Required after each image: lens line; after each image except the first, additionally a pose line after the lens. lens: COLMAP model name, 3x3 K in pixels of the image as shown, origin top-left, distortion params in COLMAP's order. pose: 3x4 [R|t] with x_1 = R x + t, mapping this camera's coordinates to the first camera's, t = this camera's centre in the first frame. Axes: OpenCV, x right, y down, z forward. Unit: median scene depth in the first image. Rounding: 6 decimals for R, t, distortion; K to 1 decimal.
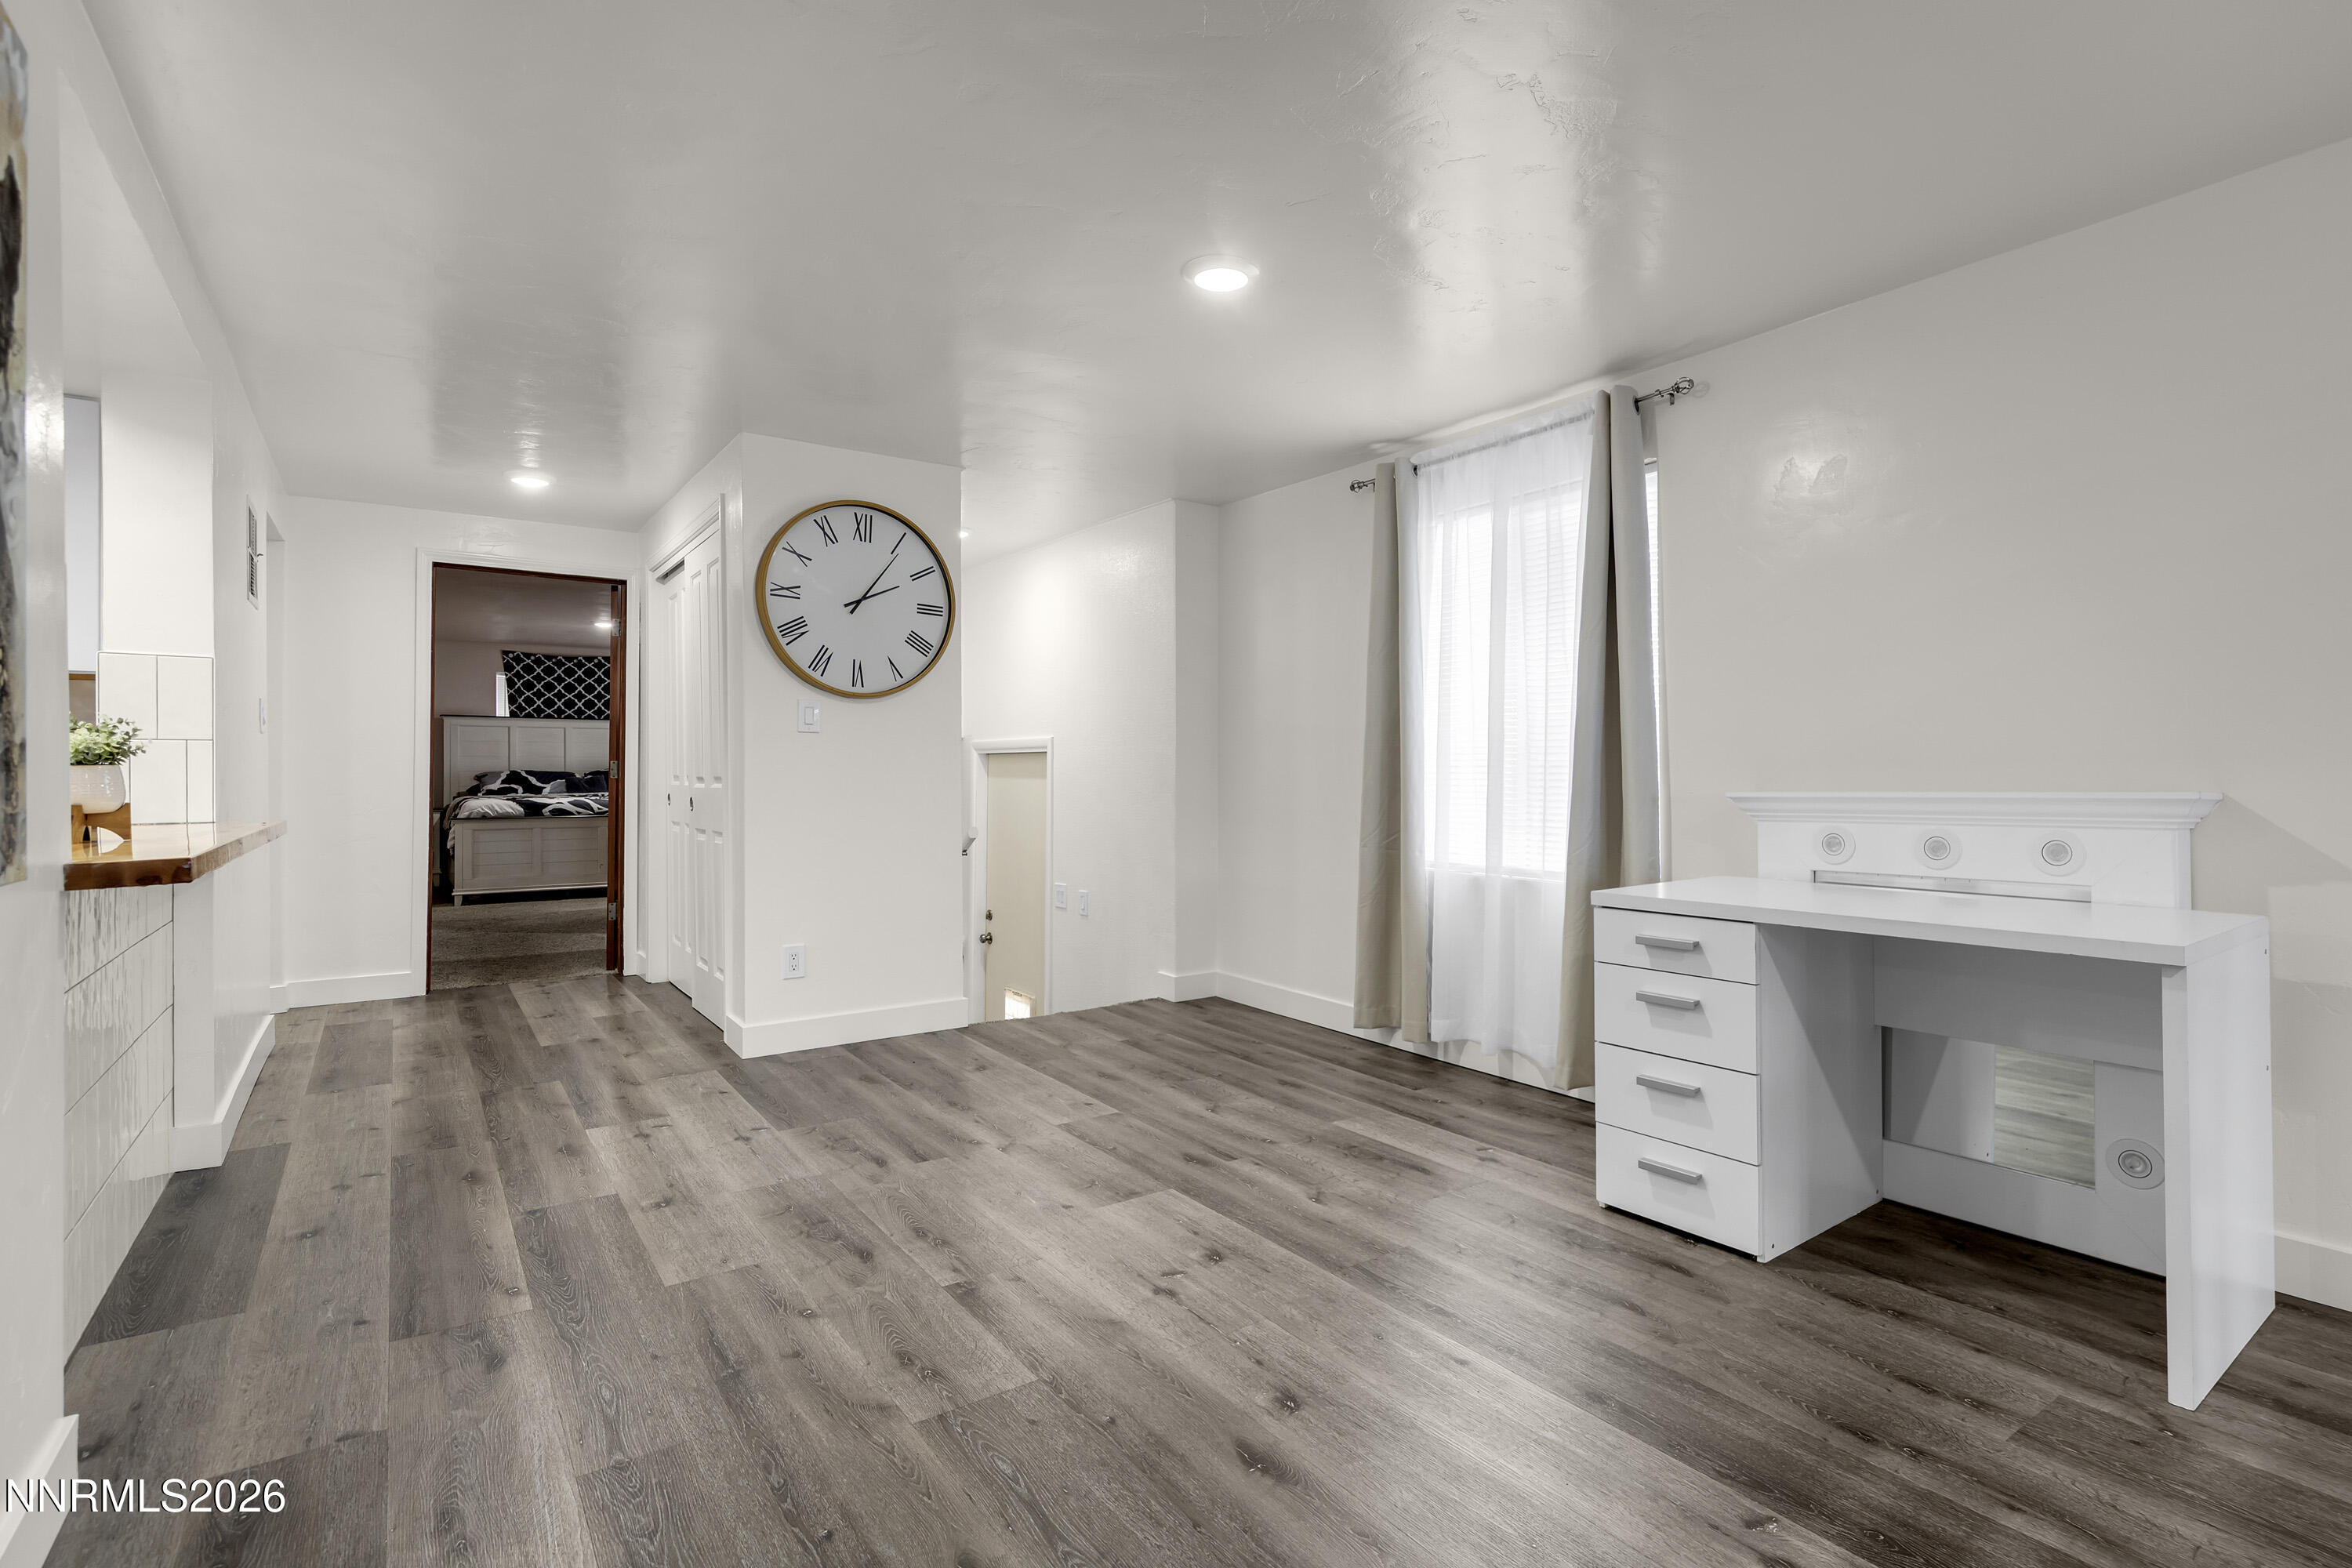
lens RADIAL K [[1131.1, 0, 1209.3], [0, 1131.1, 781.0], [0, 0, 1]] dist [0.001591, 0.000090]
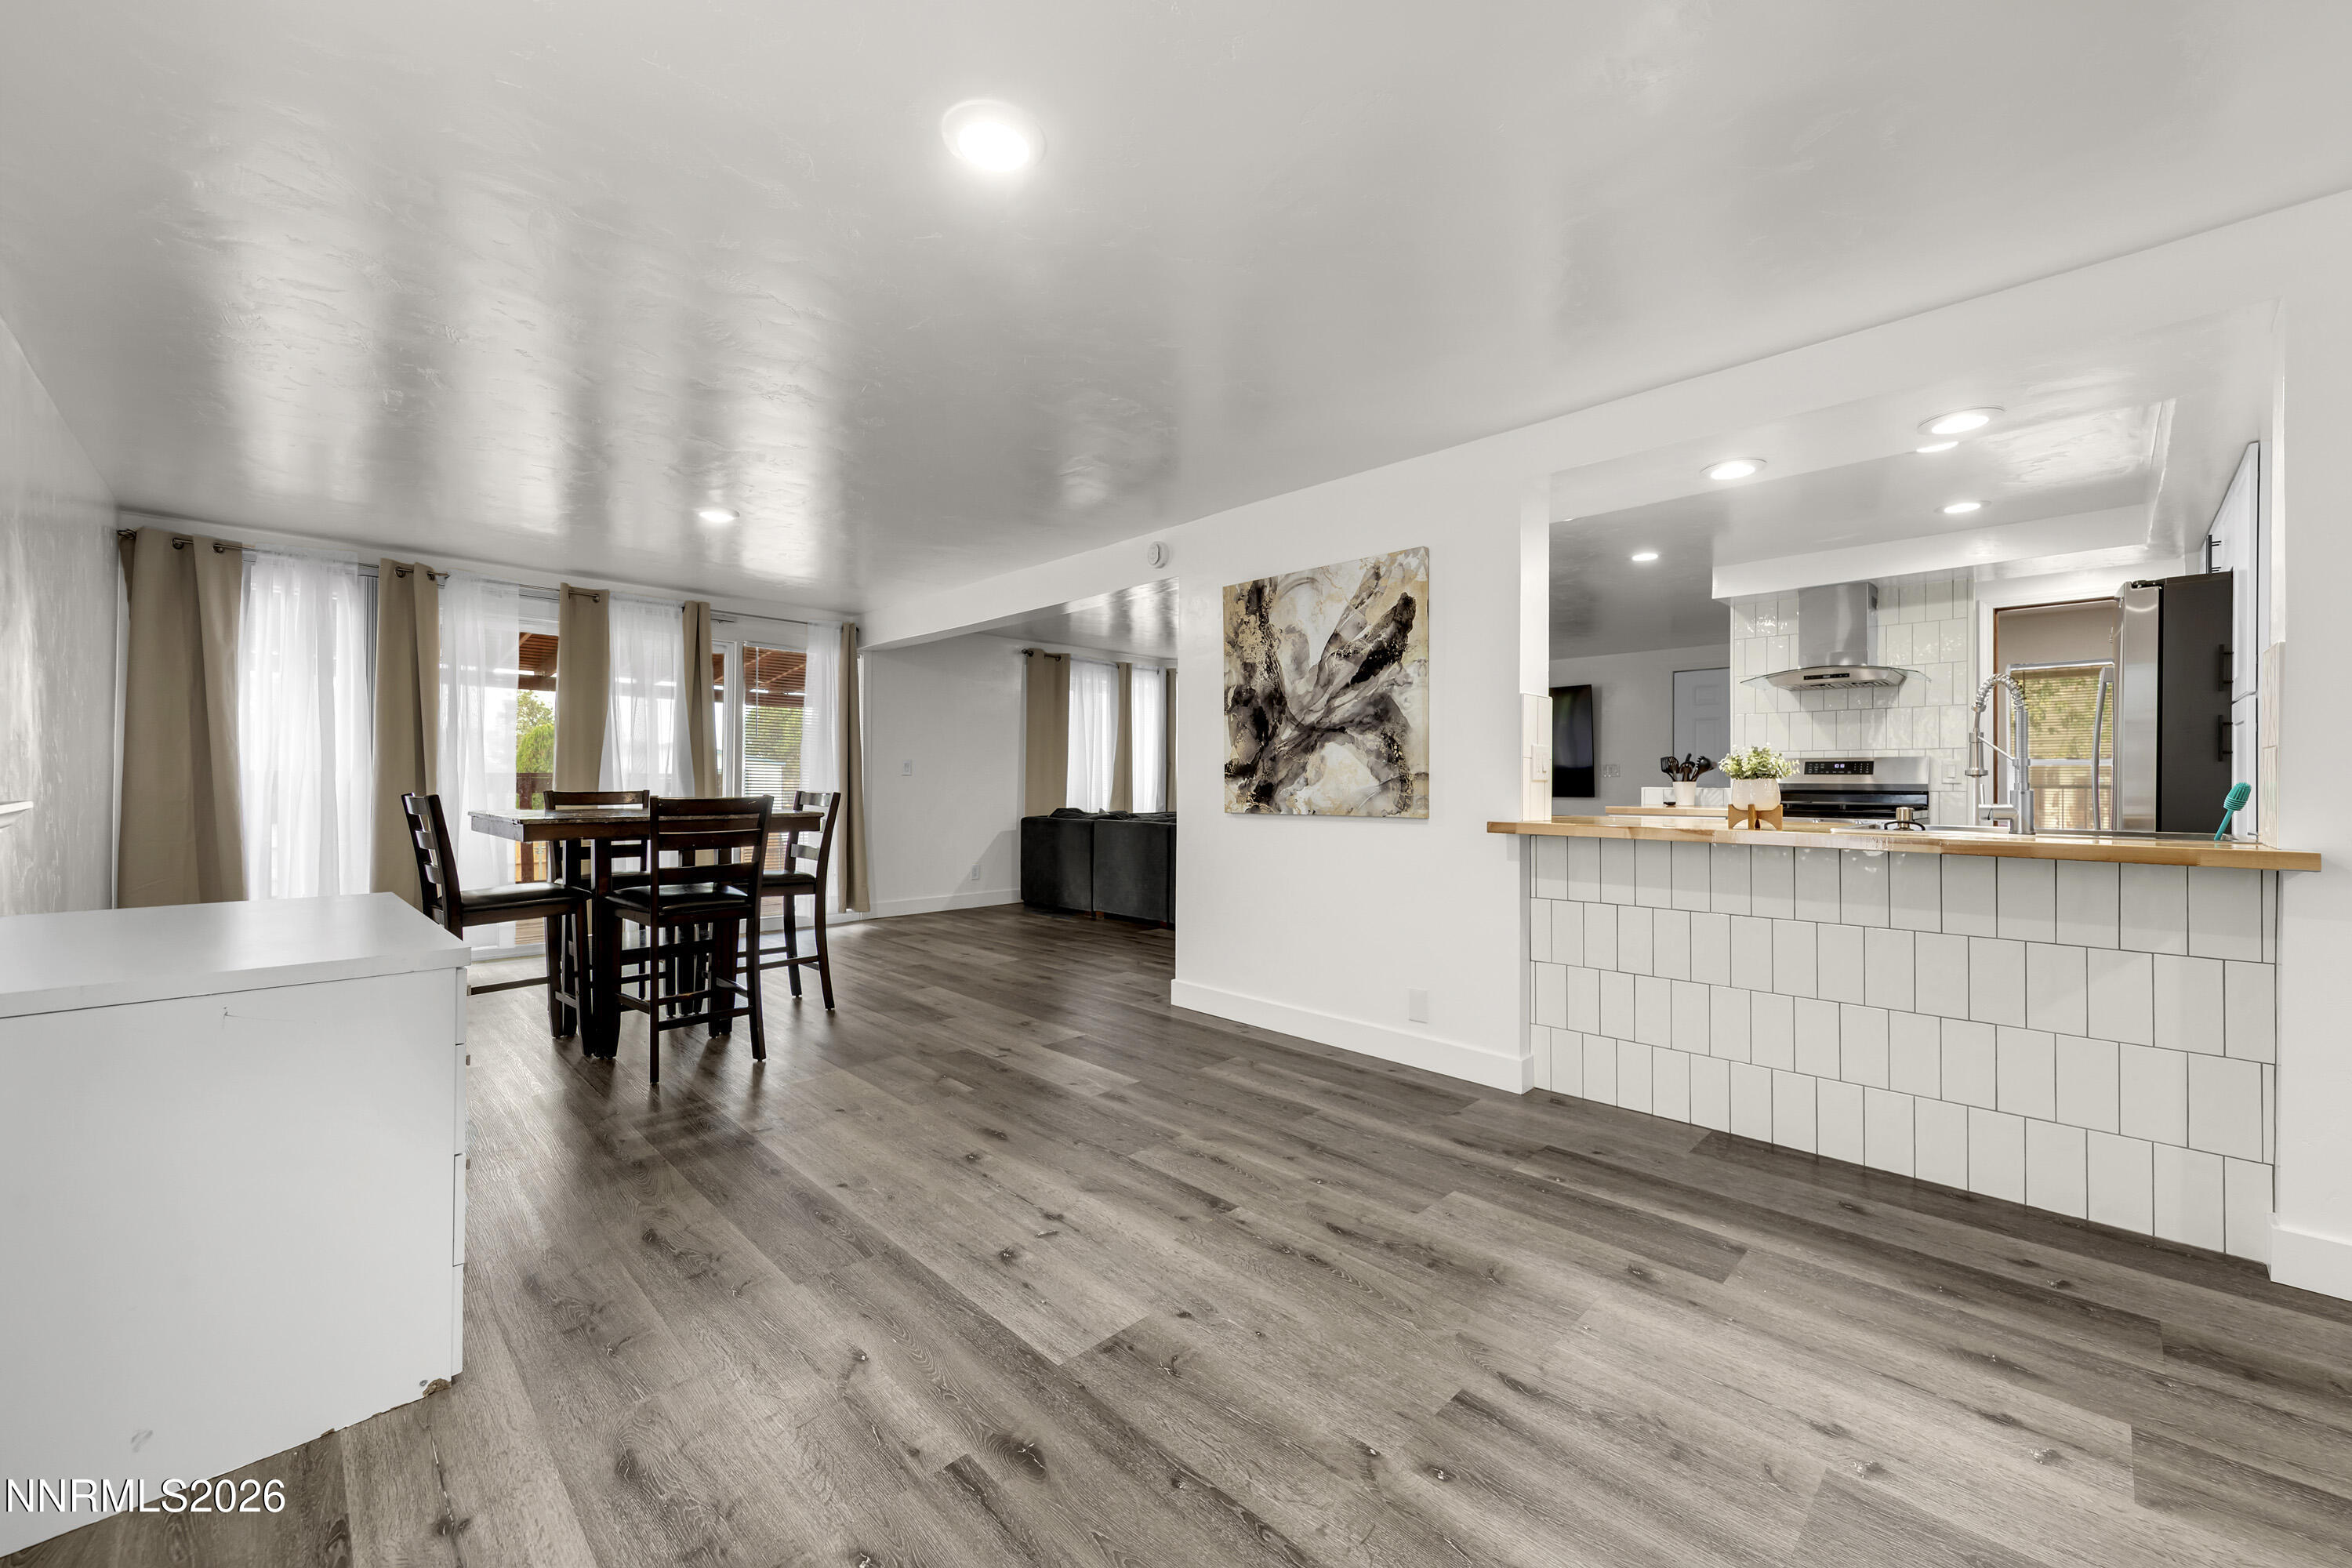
lens RADIAL K [[900.2, 0, 1201.4], [0, 900.2, 783.2], [0, 0, 1]] dist [0.001615, 0.000048]
pose [[-0.985661, -0.001349, -0.168732, -0.024946], [-0.003269, 0.999933, 0.011106, -0.014606], [0.168706, 0.011498, -0.985599, 1.526208]]
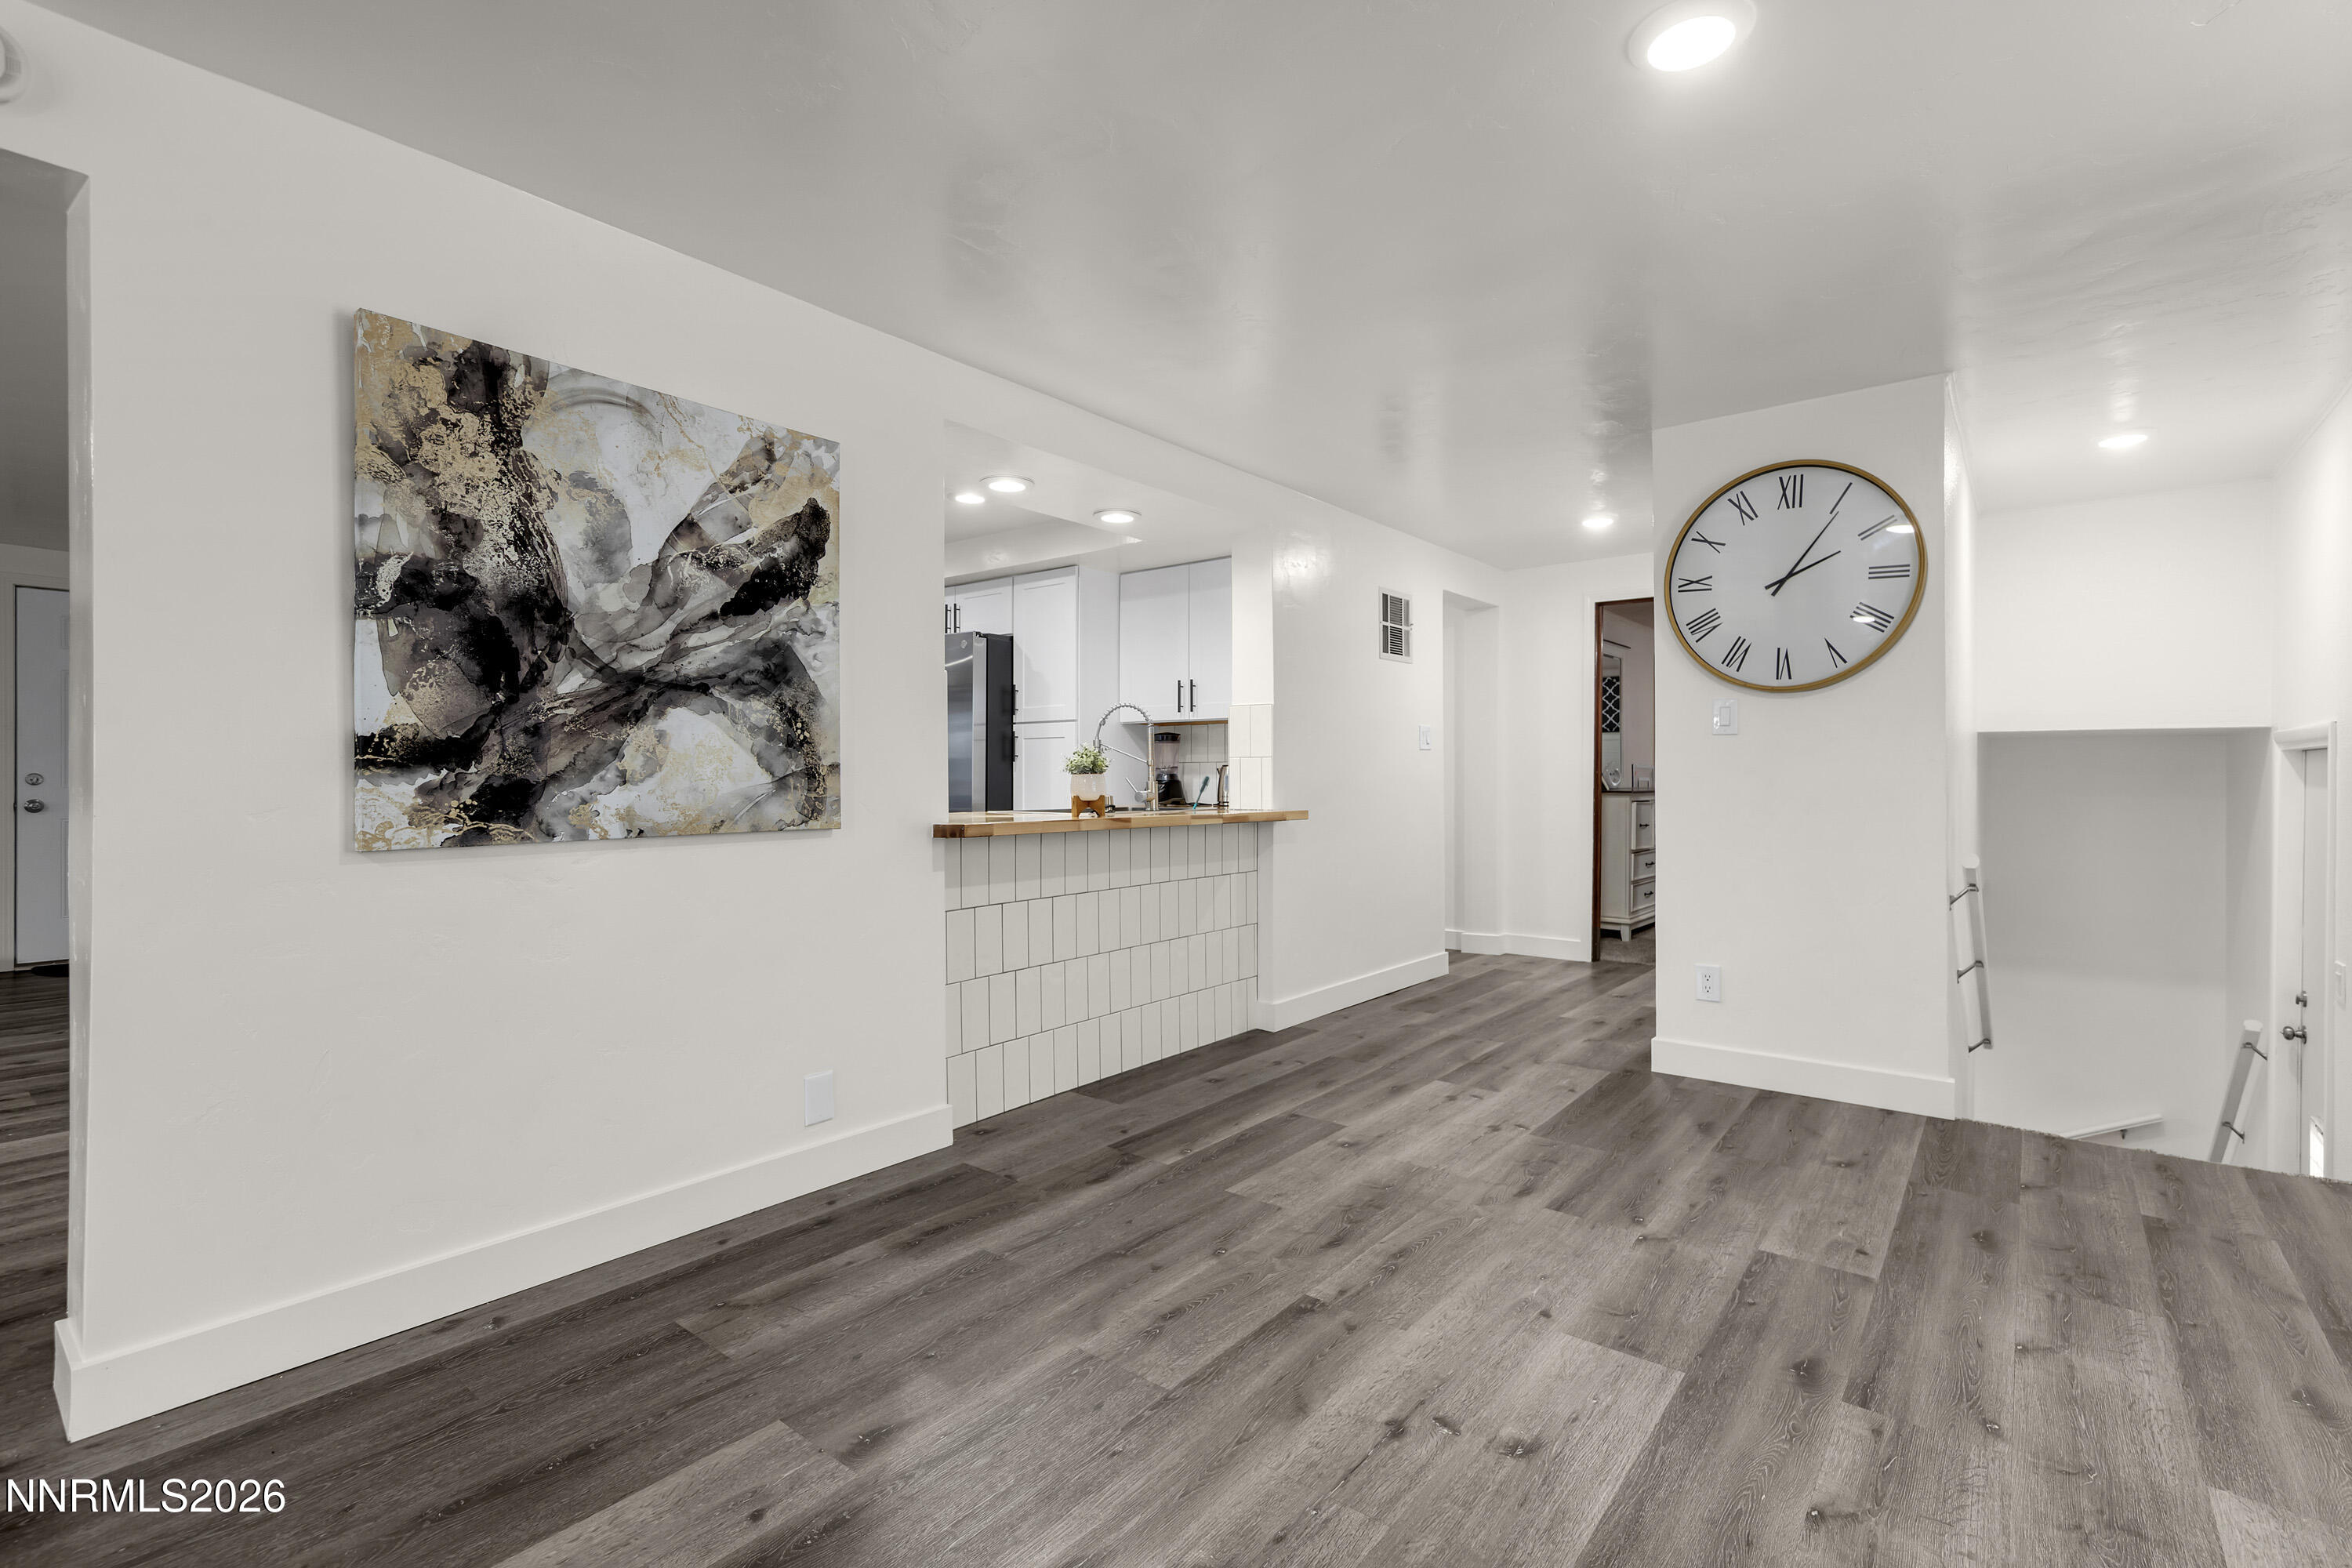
lens RADIAL K [[1062.4, 0, 1198.9], [0, 1062.4, 777.9], [0, 0, 1]] dist [0.003977, 0.000130]
pose [[0.275511, 0.002085, -0.961296, 0.502423], [-0.008478, 0.999964, -0.000260, -0.006033], [0.961261, 0.008221, 0.275518, 0.509170]]
